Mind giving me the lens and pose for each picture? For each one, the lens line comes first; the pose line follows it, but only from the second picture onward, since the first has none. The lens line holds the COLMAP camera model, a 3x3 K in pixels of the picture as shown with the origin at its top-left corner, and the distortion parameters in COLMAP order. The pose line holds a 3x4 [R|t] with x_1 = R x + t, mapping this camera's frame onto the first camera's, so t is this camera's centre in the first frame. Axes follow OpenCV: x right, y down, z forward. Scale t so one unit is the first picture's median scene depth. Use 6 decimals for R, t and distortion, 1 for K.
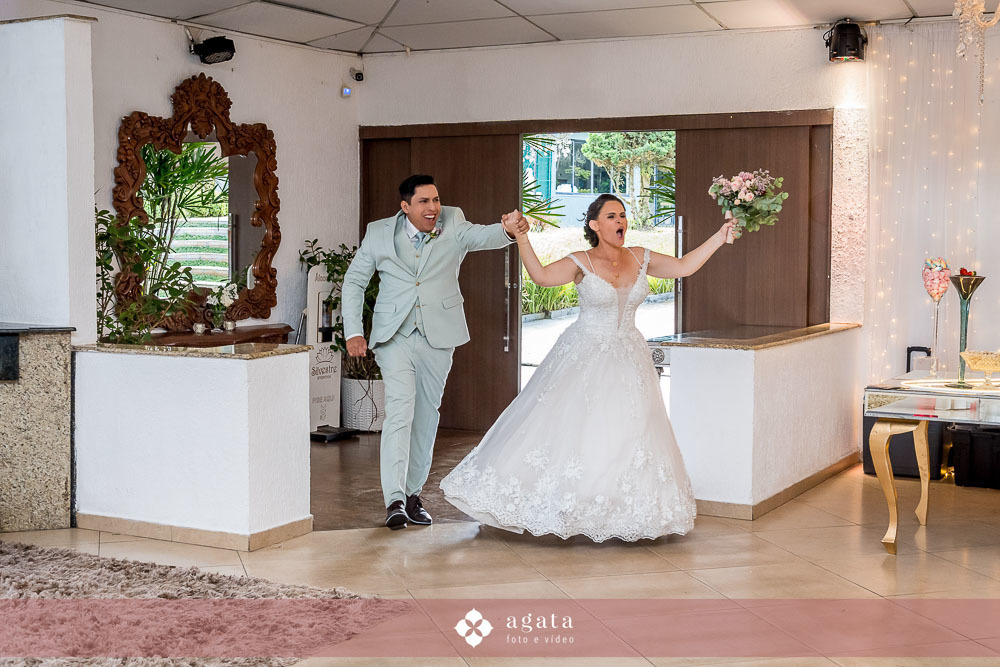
lens RADIAL K [[1393.5, 0, 499.7], [0, 1393.5, 325.2], [0, 0, 1]] dist [-0.006039, 0.000000]
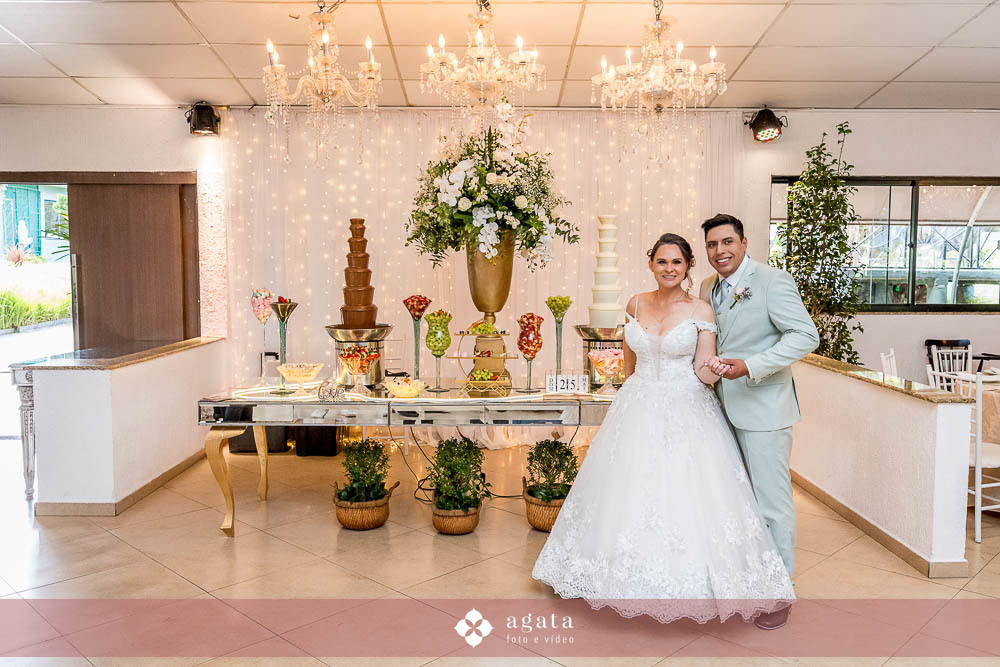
lens RADIAL K [[809.1, 0, 497.3], [0, 809.1, 331.4], [0, 0, 1]] dist [-0.006452, -0.000814]
pose [[0.871283, -0.040560, 0.489102, 0.112225], [0.033892, 0.999173, 0.022483, -0.014887], [-0.489609, -0.003012, 0.871937, 0.212803]]
